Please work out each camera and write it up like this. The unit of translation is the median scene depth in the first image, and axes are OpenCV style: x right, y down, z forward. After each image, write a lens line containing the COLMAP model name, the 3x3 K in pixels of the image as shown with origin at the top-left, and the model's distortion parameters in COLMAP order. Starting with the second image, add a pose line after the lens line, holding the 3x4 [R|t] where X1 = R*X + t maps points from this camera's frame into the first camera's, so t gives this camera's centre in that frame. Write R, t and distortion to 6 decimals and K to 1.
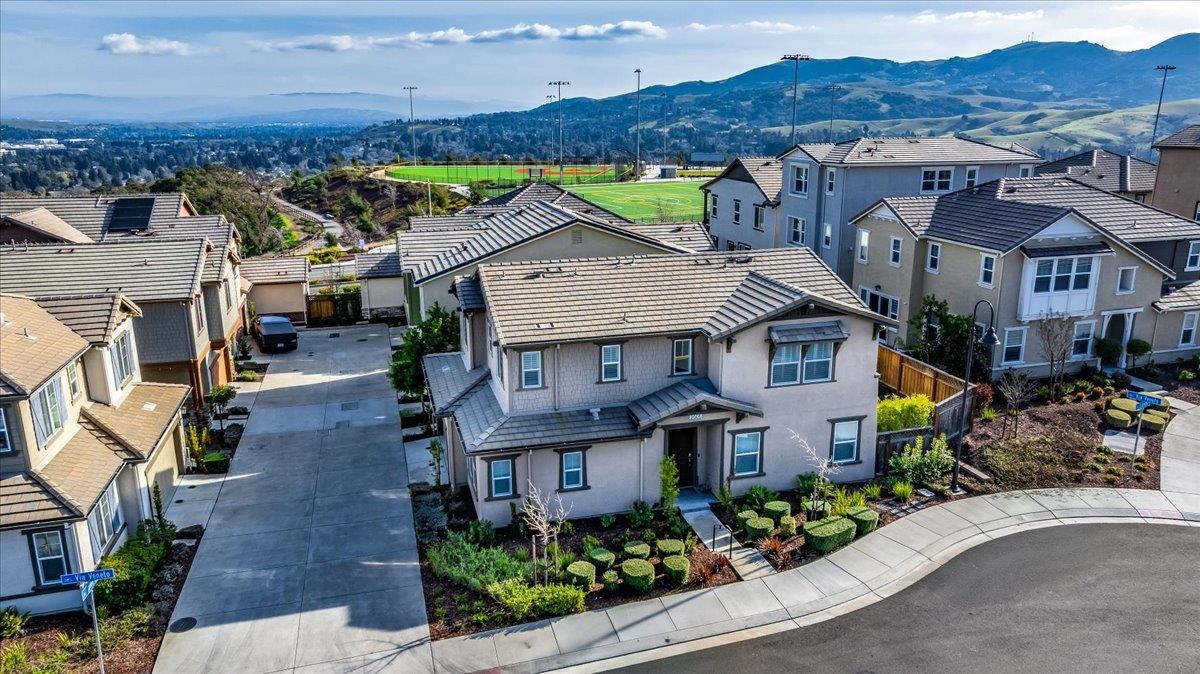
lens RADIAL K [[842.8, 0, 600.0], [0, 842.8, 337.0], [0, 0, 1]] dist [-0.042485, 0.076160]
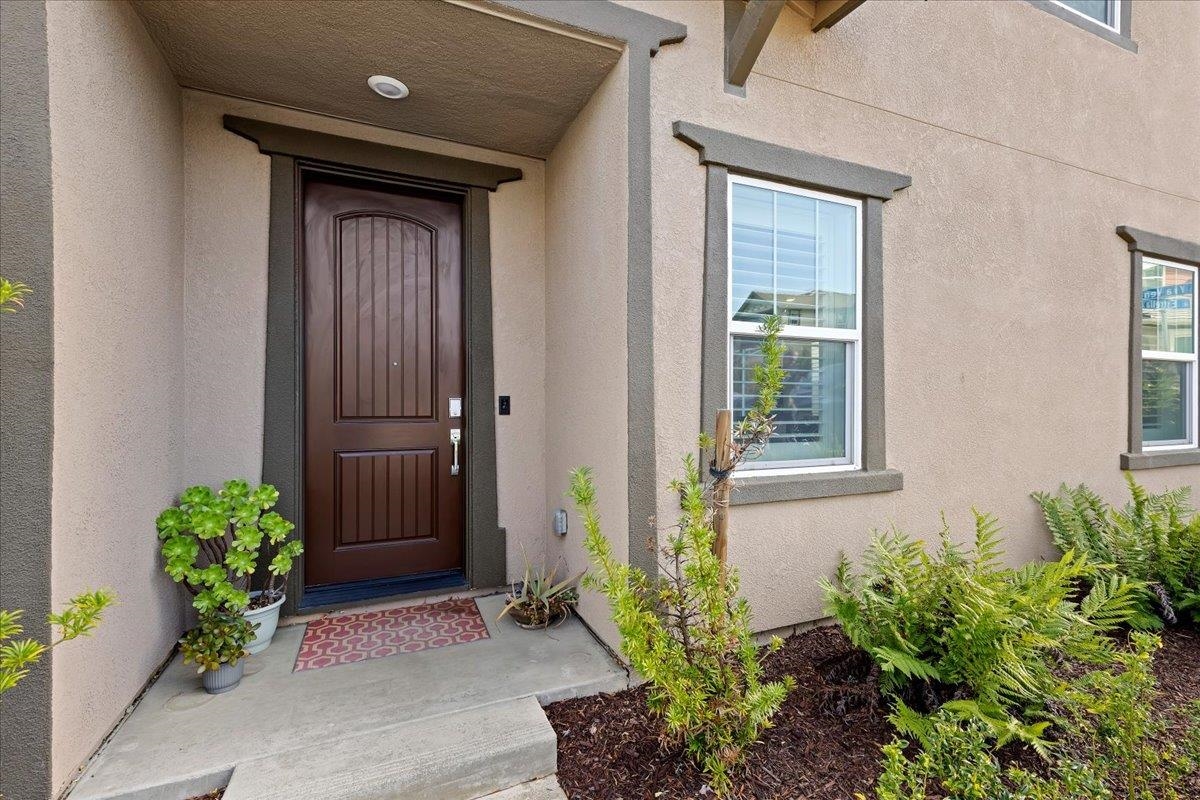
lens RADIAL K [[535.5, 0, 615.6], [0, 535.5, 400.2], [0, 0, 1]] dist [0.003623, 0.000715]
pose [[0.992111, 0.004226, 0.125293, 0.093735], [0.030568, 0.961111, -0.274467, 0.128717], [-0.121580, 0.276132, 0.953399, 0.662127]]
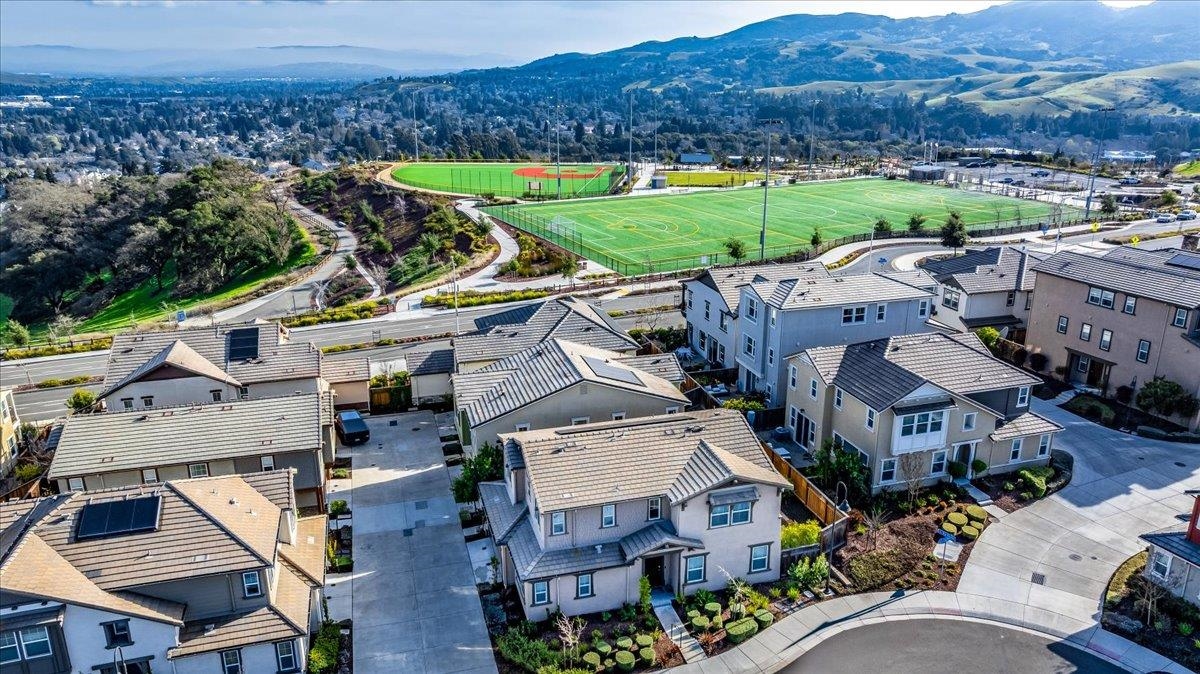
lens RADIAL K [[842.8, 0, 600.0], [0, 842.8, 337.0], [0, 0, 1]] dist [-0.042485, 0.076160]
pose [[0.999966, -0.000610, 0.008225, -0.011073], [0.000191, 0.998708, 0.050818, -0.269857], [-0.008245, -0.050815, 0.998674, -0.389888]]
